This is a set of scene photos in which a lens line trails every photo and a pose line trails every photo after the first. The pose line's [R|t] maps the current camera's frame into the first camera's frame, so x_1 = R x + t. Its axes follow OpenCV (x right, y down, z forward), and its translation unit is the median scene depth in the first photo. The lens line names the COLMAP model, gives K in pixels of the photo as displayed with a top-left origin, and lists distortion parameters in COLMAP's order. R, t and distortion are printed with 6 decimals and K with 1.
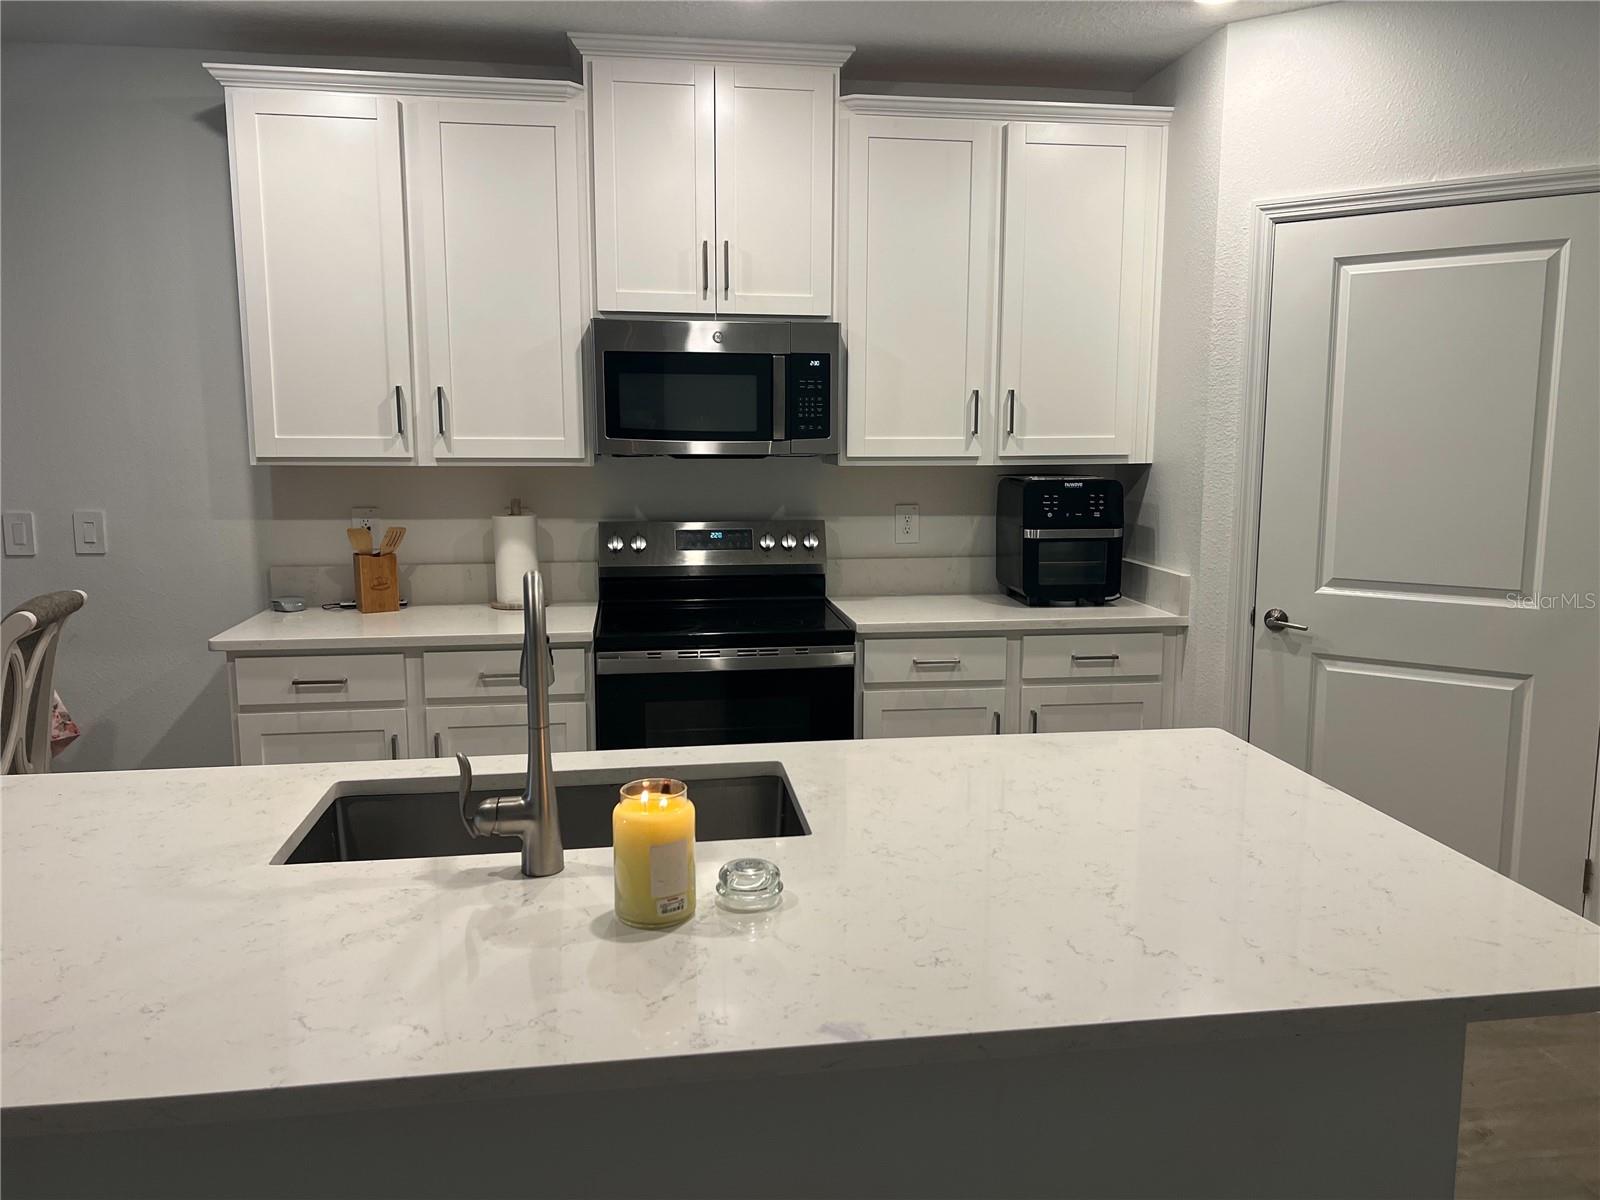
lens RADIAL K [[1203.0, 0, 813.8], [0, 1203.0, 598.2], [0, 0, 1]] dist [0.061724, -0.072422]
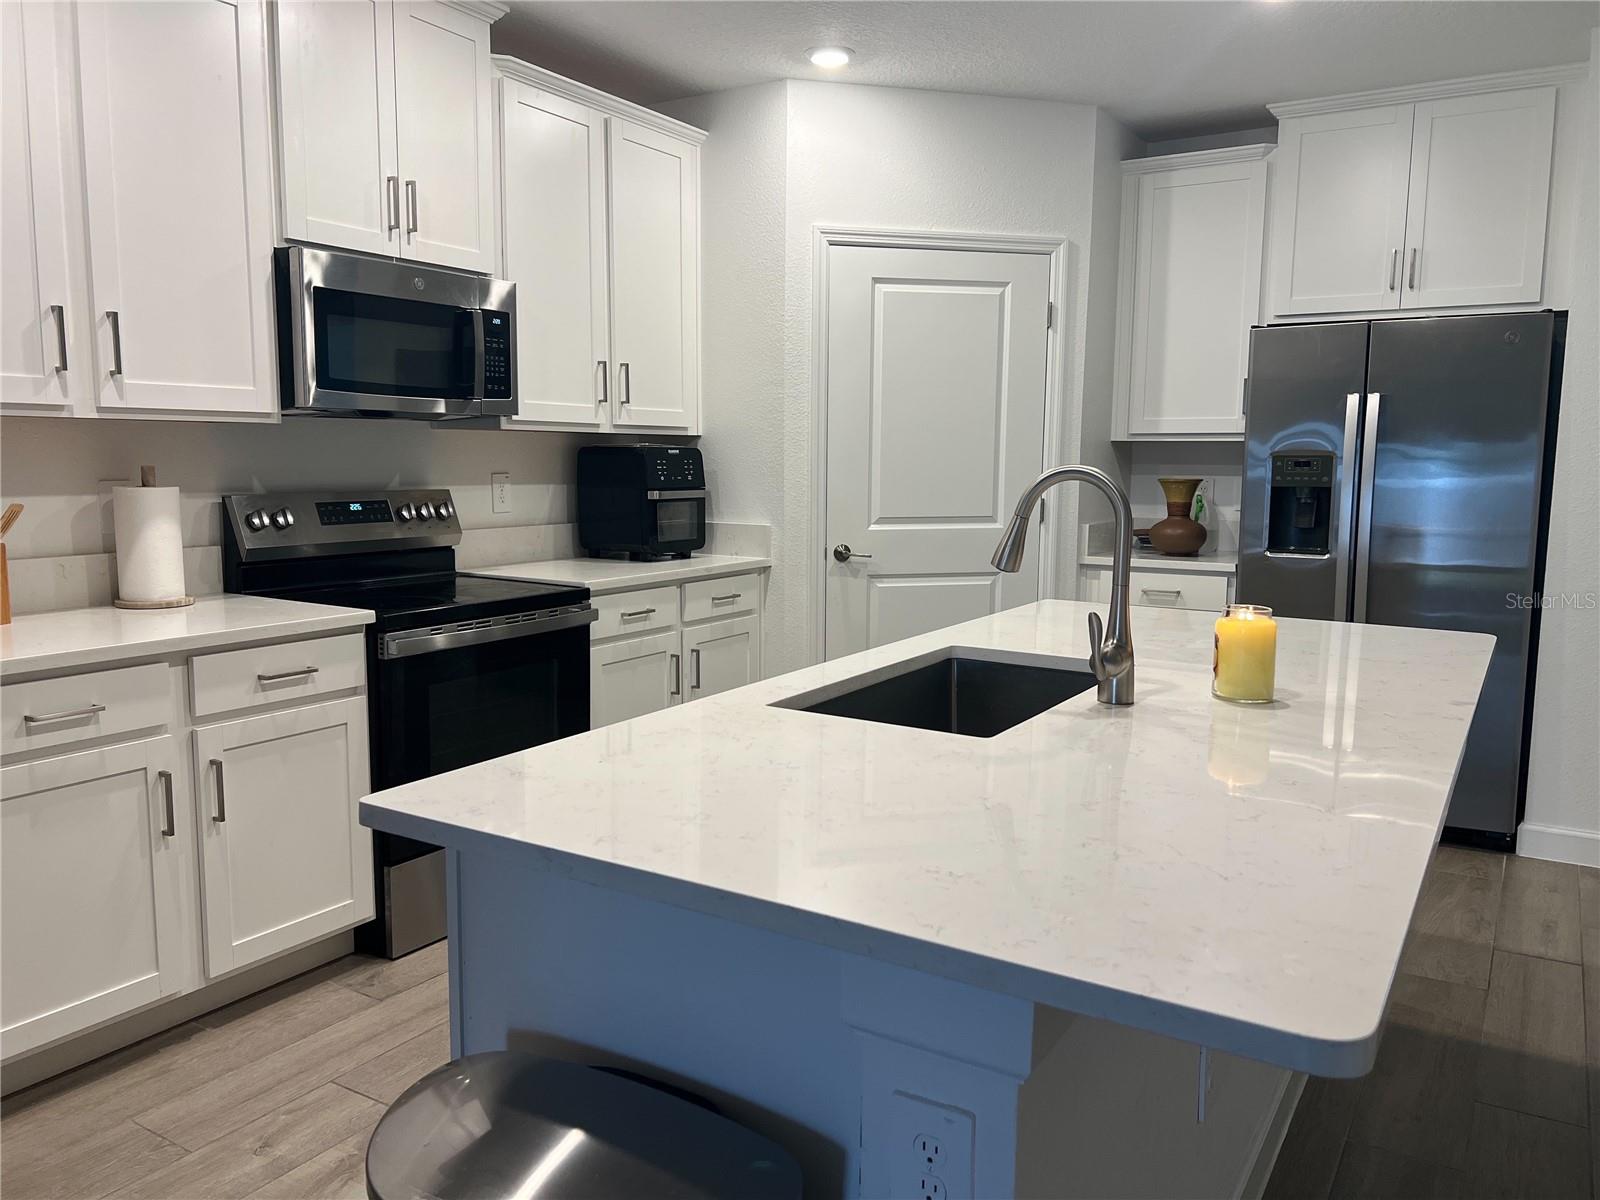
lens RADIAL K [[1203.0, 0, 798.1], [0, 1203.0, 607.1], [0, 0, 1]] dist [0.061724, -0.072422]
pose [[0.646415, -0.094601, 0.757098, -0.614101], [0.099719, 0.994247, 0.039093, 0.020284], [-0.756441, 0.050227, 0.652130, 0.192333]]
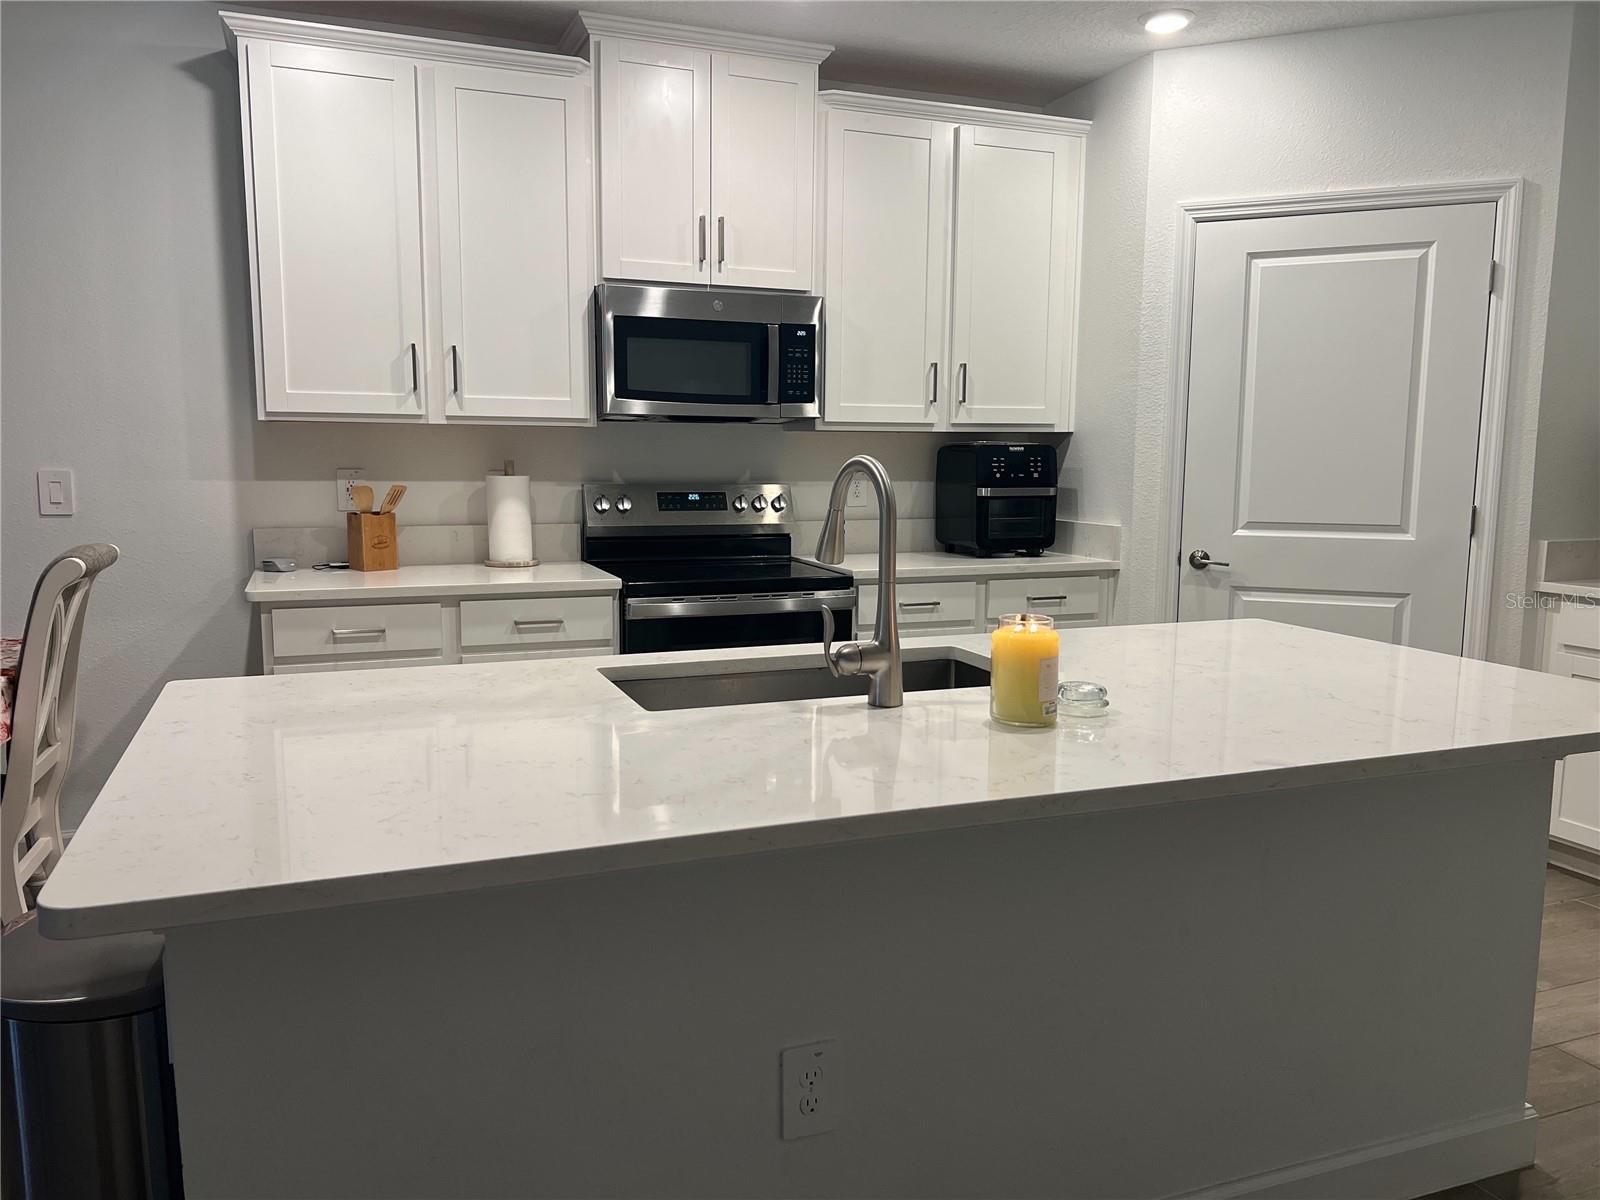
lens RADIAL K [[1203.0, 0, 794.2], [0, 1203.0, 606.1], [0, 0, 1]] dist [0.061724, -0.072422]
pose [[0.975257, -0.023494, 0.219820, -0.254704], [0.025949, 0.999629, -0.008291, 0.060860], [-0.219544, 0.013790, 0.975505, -0.058852]]
